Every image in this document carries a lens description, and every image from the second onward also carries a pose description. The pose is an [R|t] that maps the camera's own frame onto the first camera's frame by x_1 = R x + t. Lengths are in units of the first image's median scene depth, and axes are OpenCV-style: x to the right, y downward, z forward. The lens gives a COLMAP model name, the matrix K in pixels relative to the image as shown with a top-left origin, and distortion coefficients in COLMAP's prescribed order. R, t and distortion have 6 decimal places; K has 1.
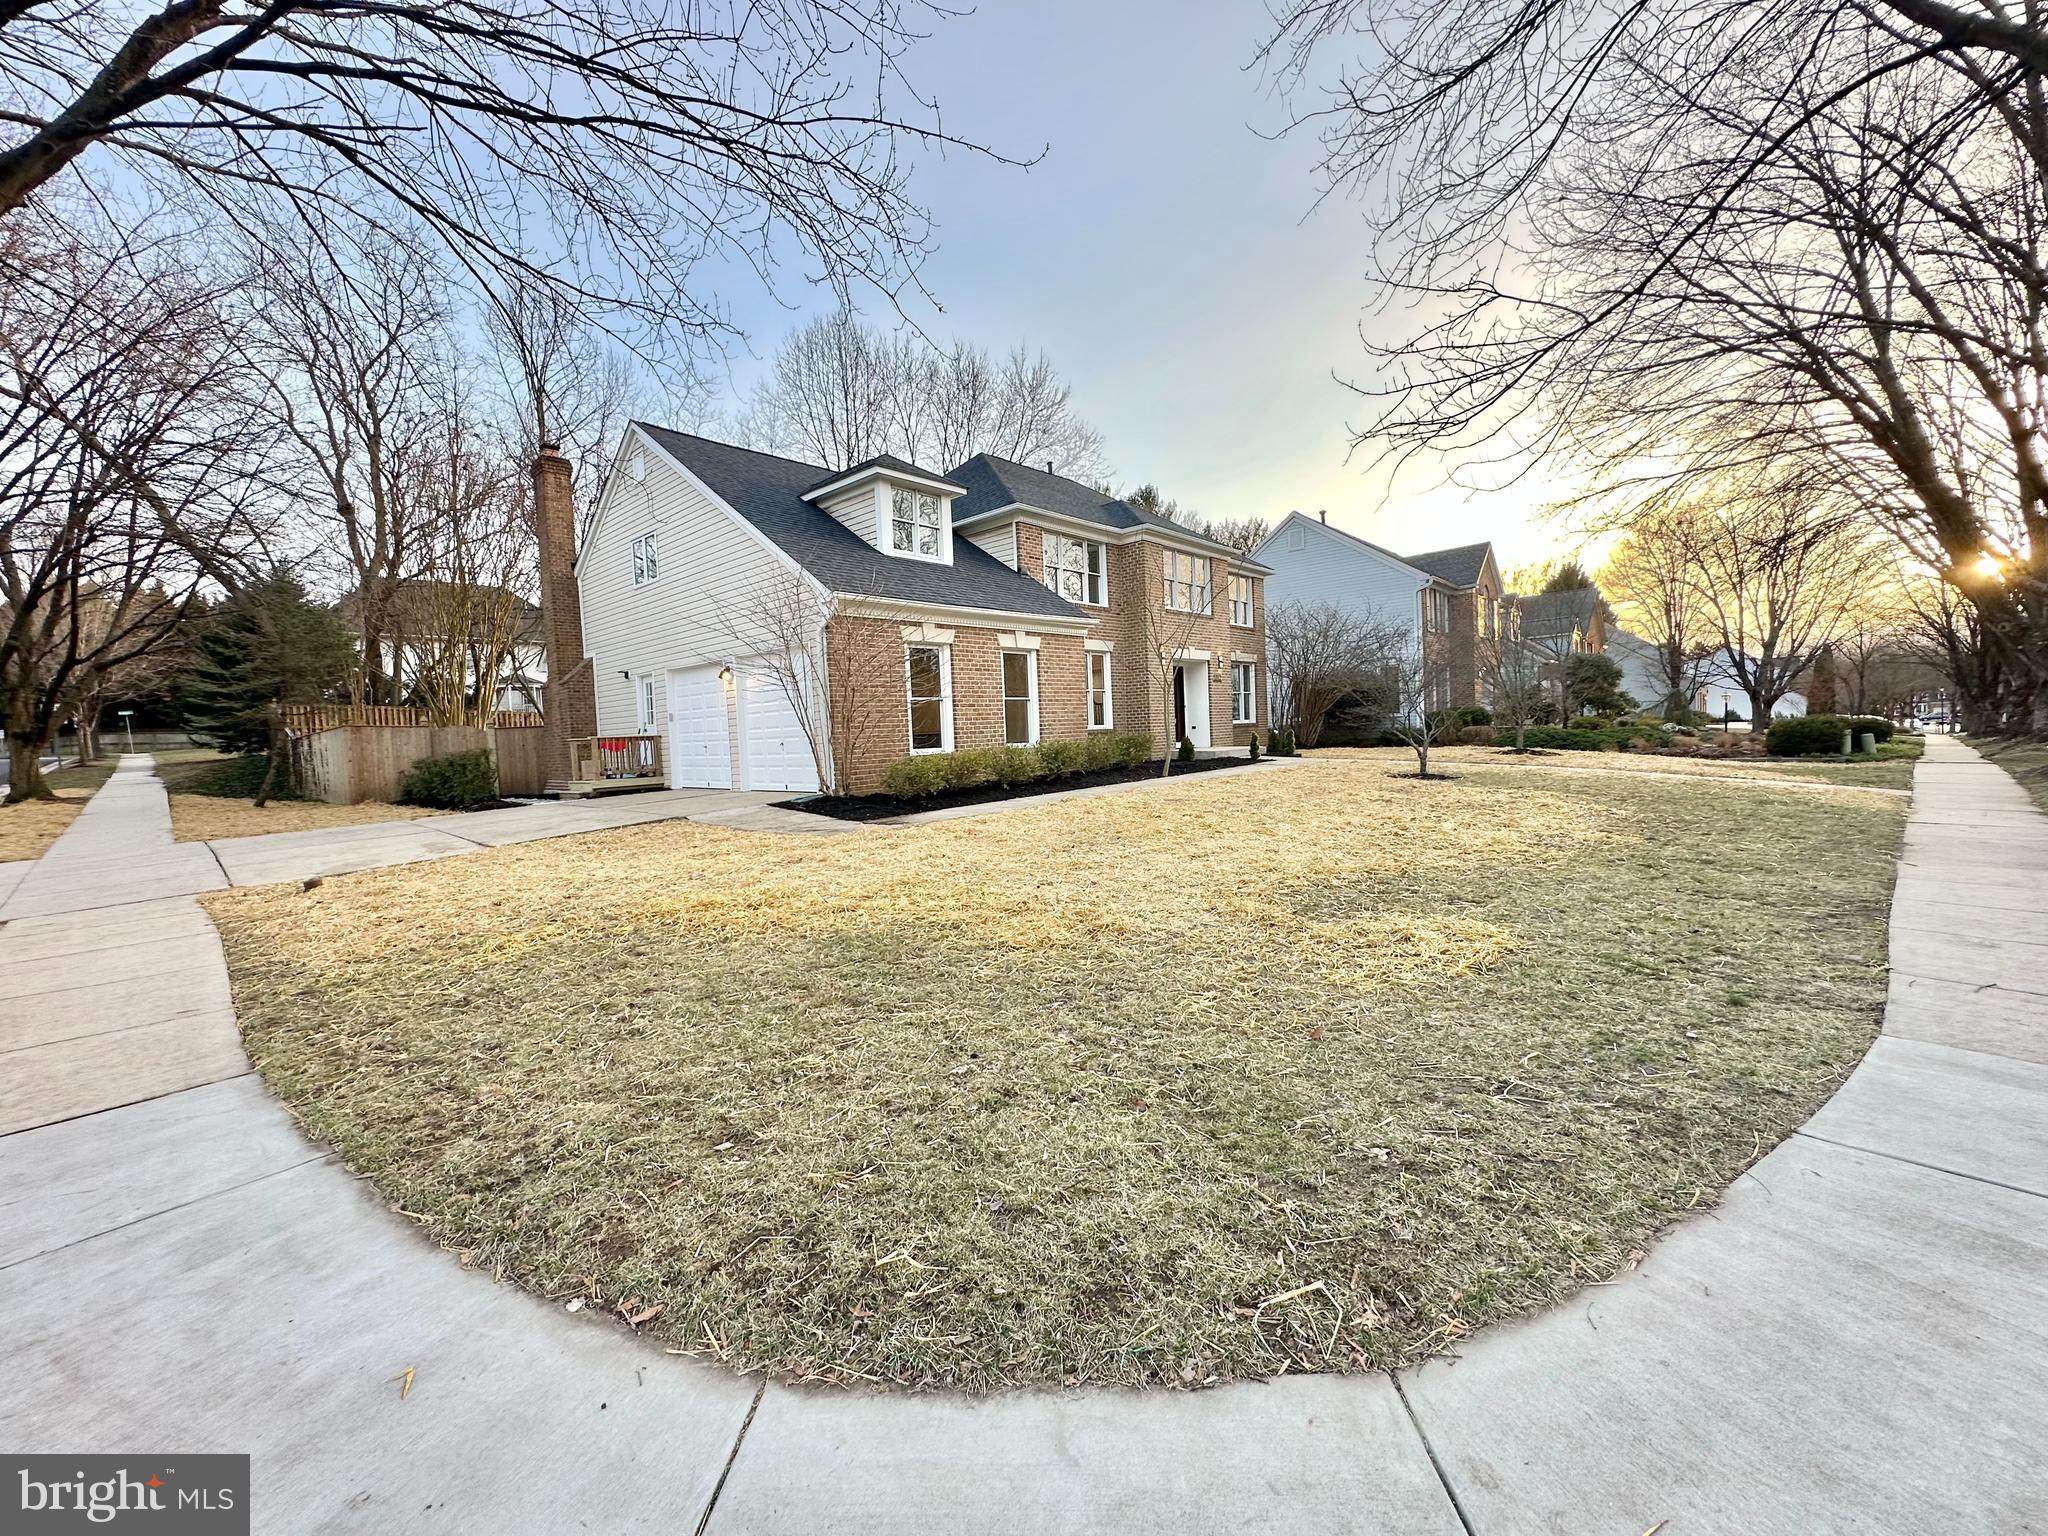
lens RADIAL K [[813.7, 0, 1015.3], [0, 813.7, 764.7], [0, 0, 1]] dist [-0.002300, 0.000208]
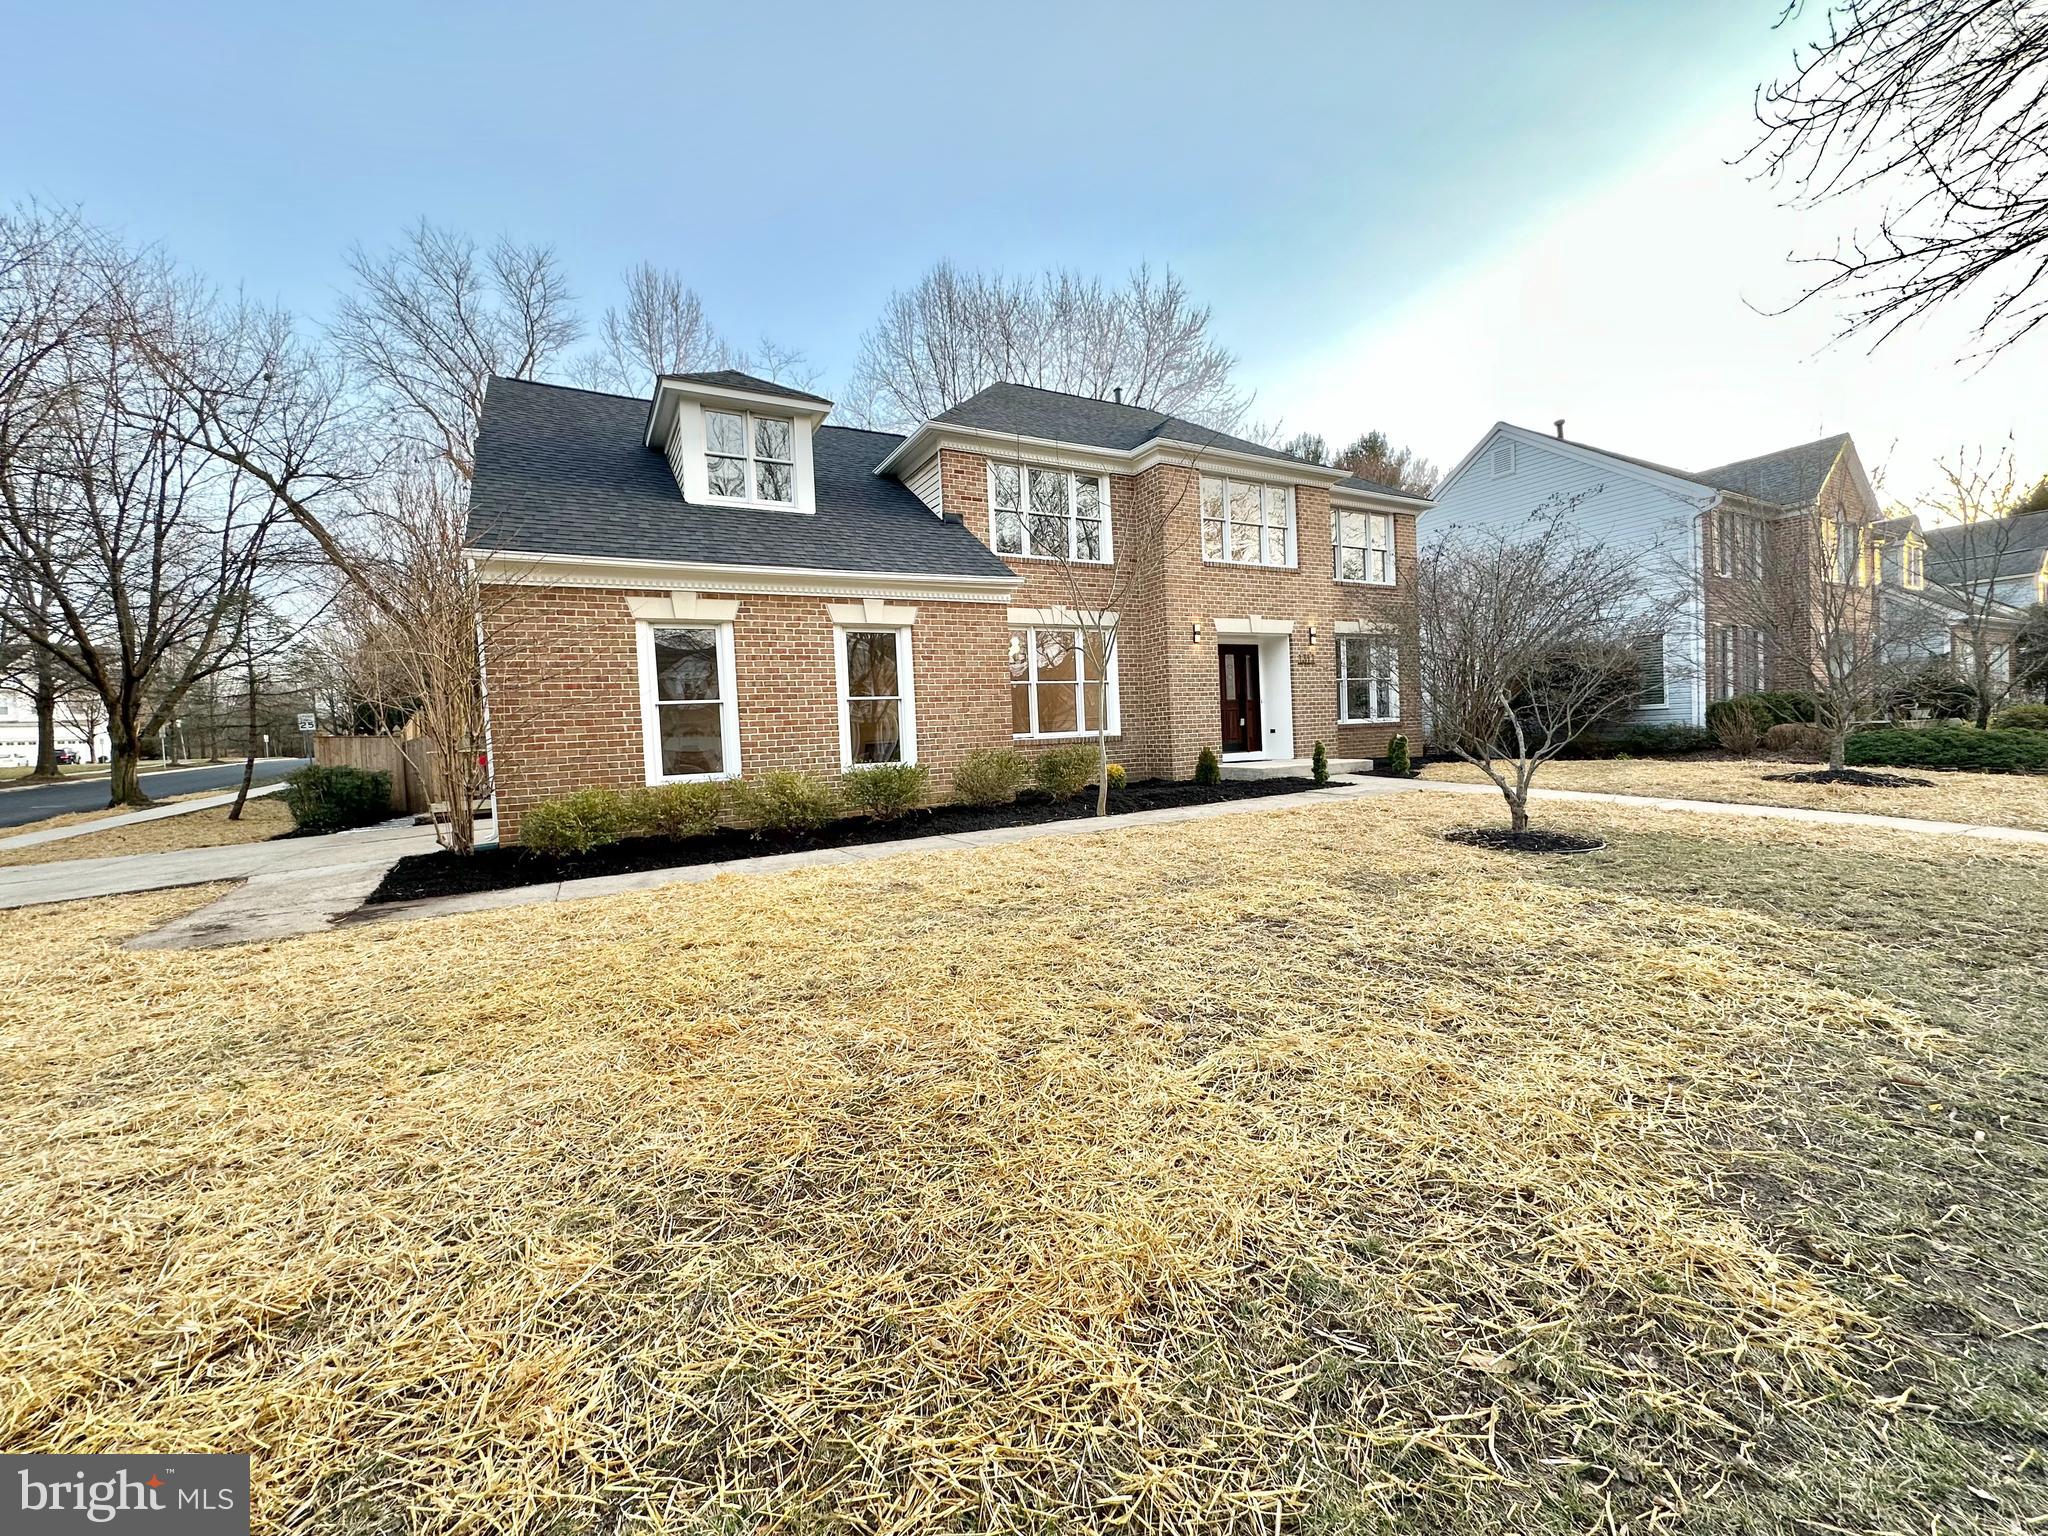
lens RADIAL K [[813.7, 0, 1030.9], [0, 813.7, 771.6], [0, 0, 1]] dist [-0.002300, 0.000208]
pose [[0.951929, 0.009789, -0.306163, 0.265838], [-0.005067, 0.999856, 0.016213, -0.024002], [0.306278, -0.013883, 0.951841, 0.301219]]
